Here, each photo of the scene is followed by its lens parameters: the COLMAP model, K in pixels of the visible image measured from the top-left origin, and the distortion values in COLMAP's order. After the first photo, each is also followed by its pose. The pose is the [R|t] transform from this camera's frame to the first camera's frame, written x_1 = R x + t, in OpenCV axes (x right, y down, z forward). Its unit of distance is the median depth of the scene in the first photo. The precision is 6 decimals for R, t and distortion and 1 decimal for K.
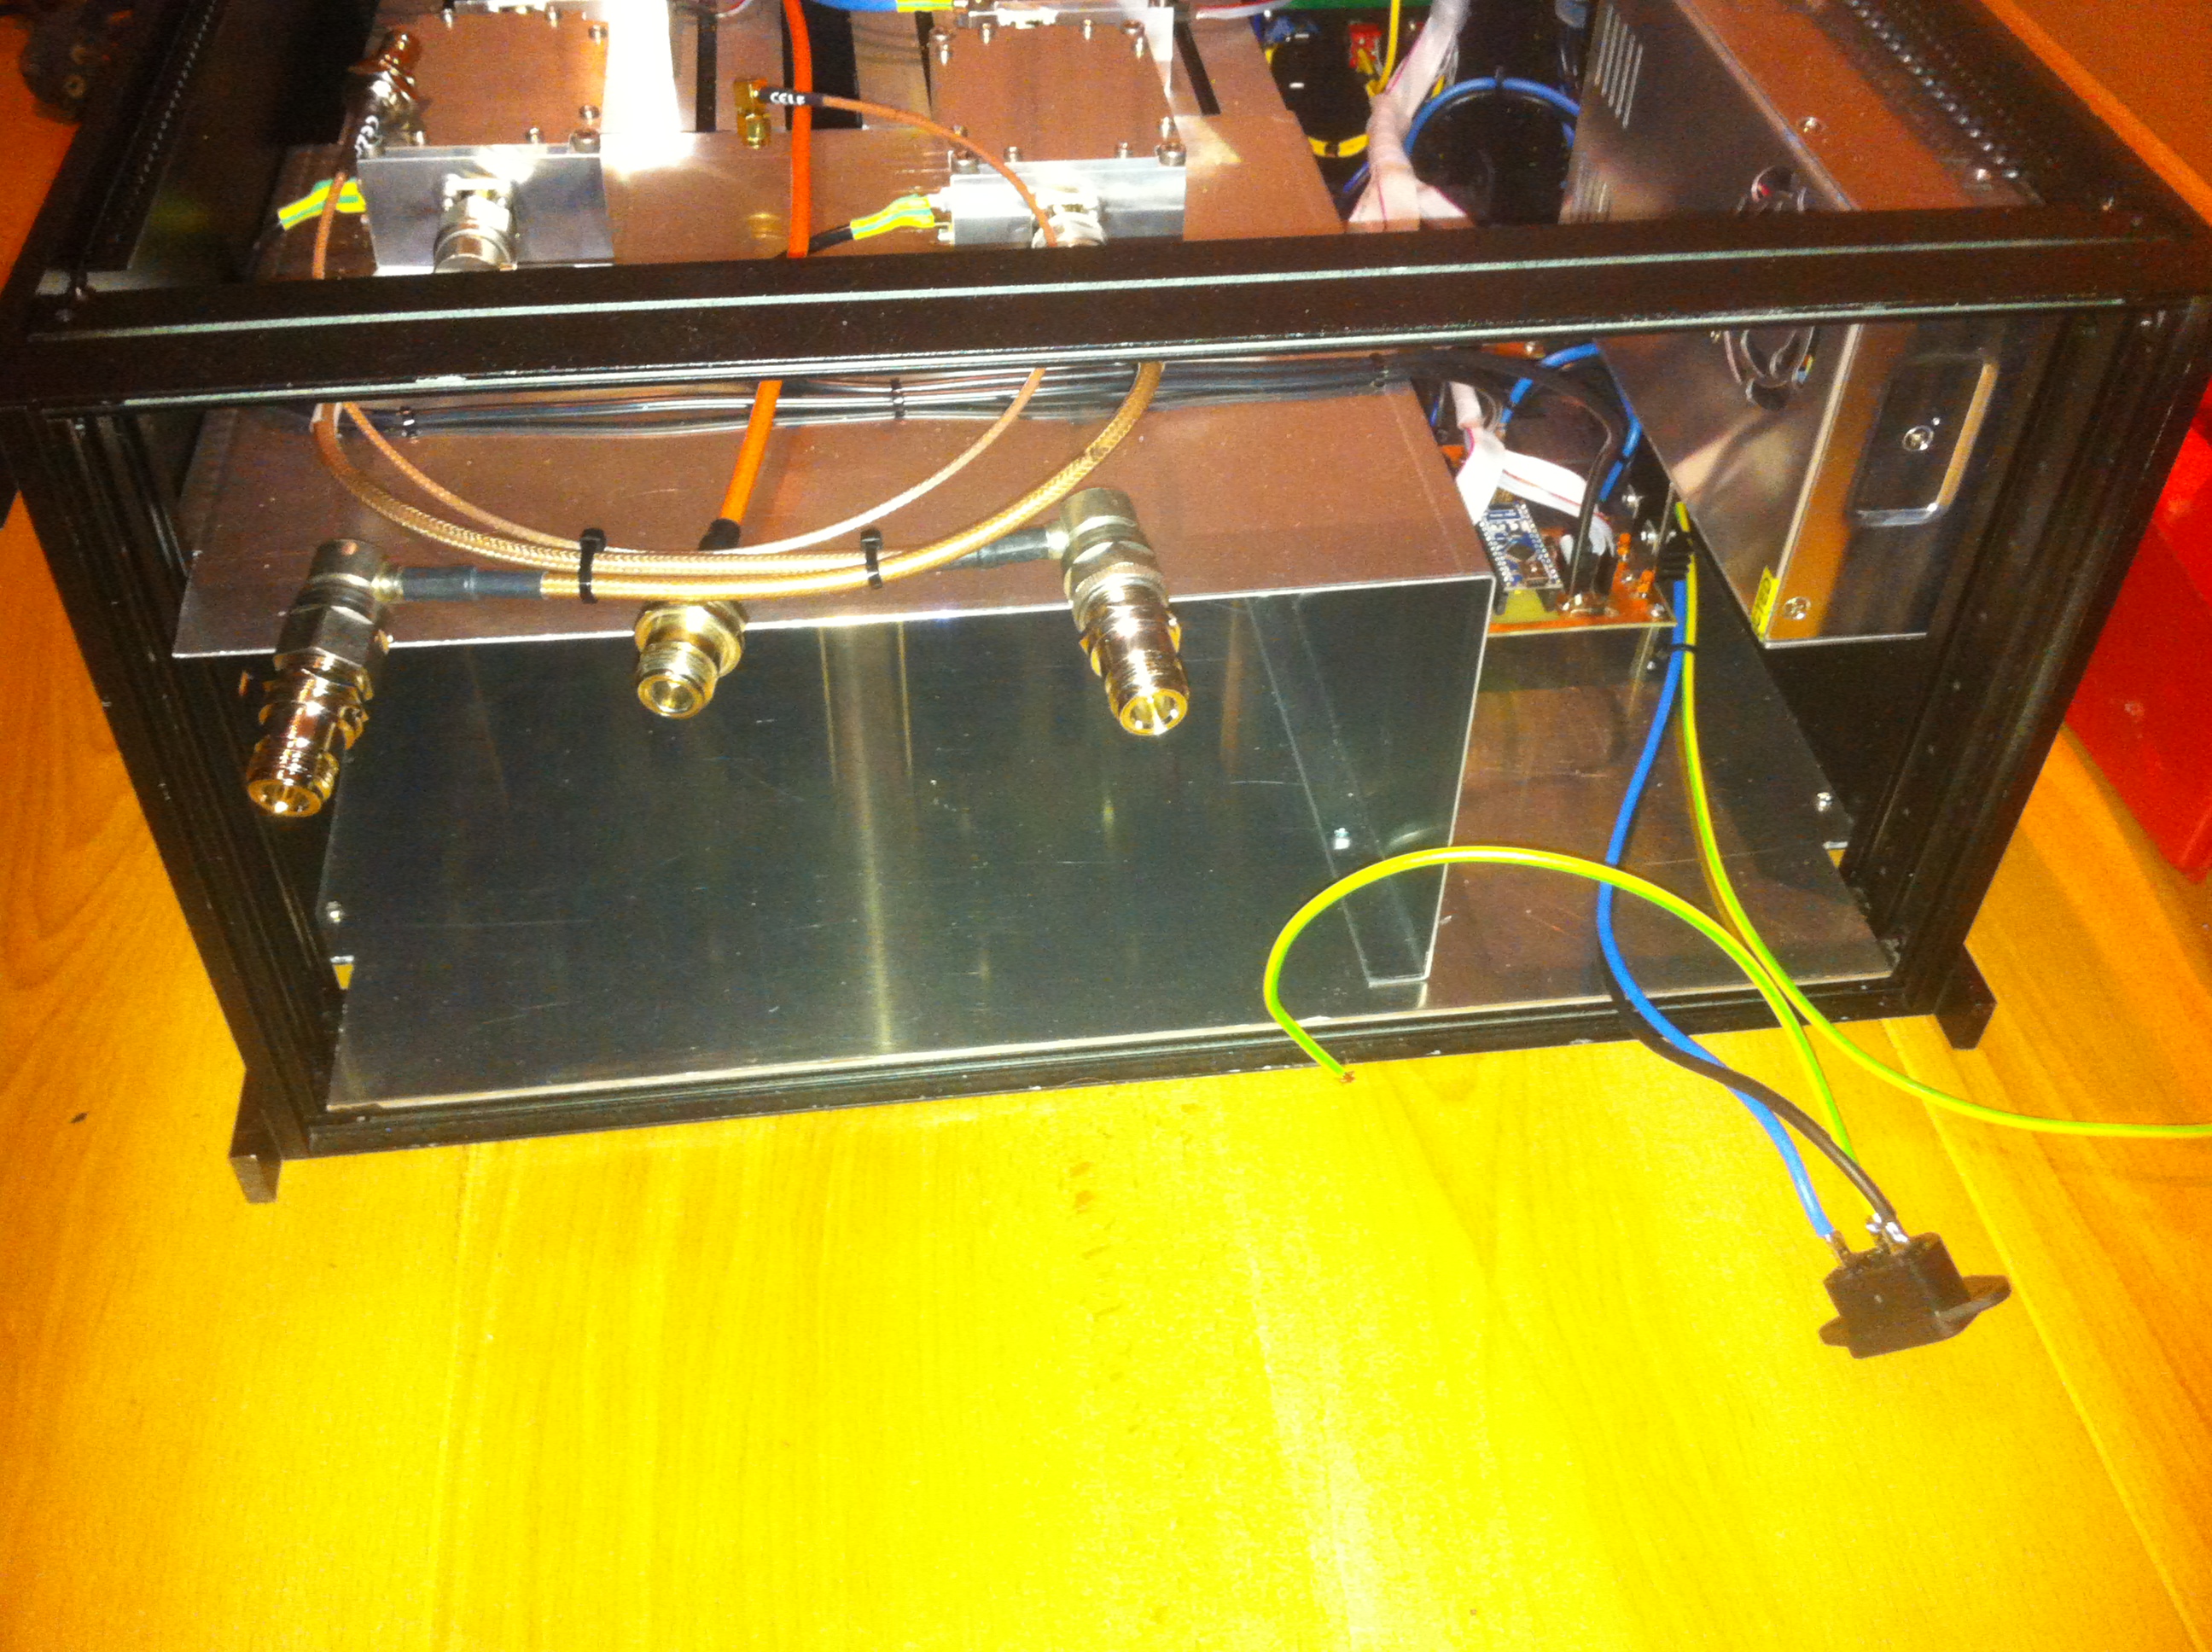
lens RADIAL K [[2172.2, 0, 1106.0], [0, 2172.2, 826.0], [0, 0, 1]] dist [0.018907, -0.114575]
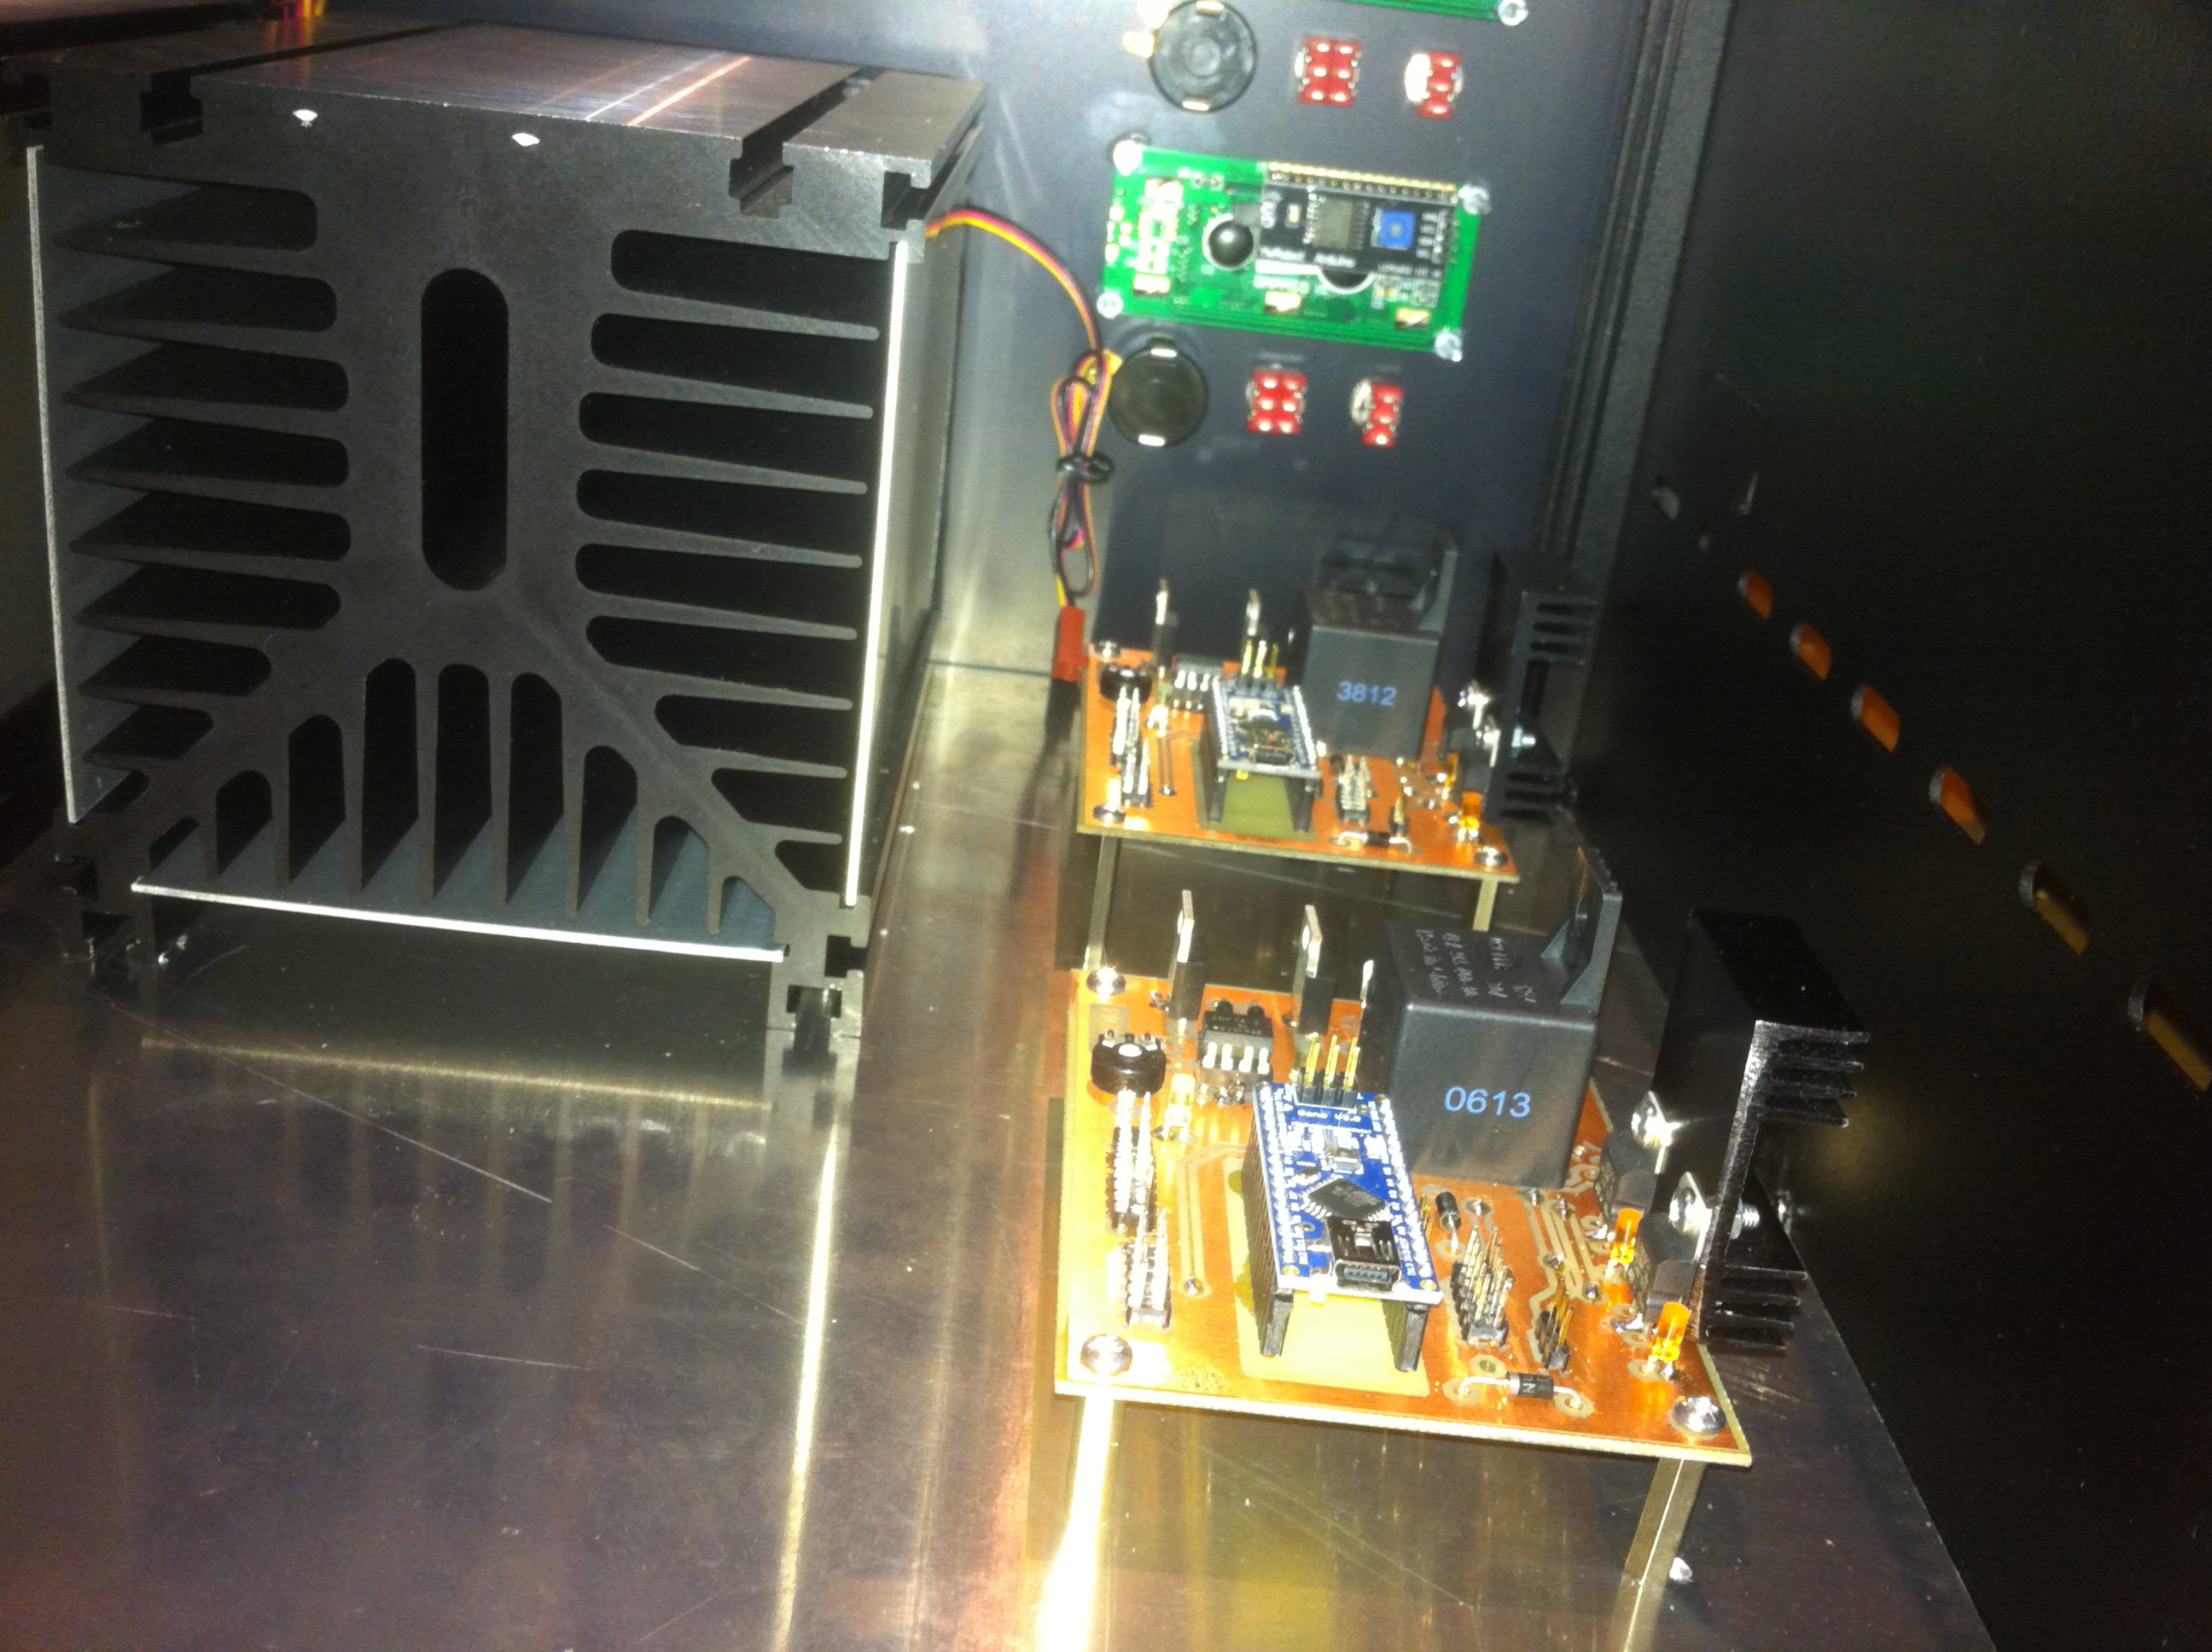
lens RADIAL K [[2172.2, 0, 1106.0], [0, 2172.2, 826.0], [0, 0, 1]] dist [0.018907, -0.114575]
pose [[0.986411, 0.138436, -0.088481, 0.172424], [-0.161461, 0.916434, -0.366169, -0.038733], [0.030396, 0.375479, 0.926332, 0.613933]]
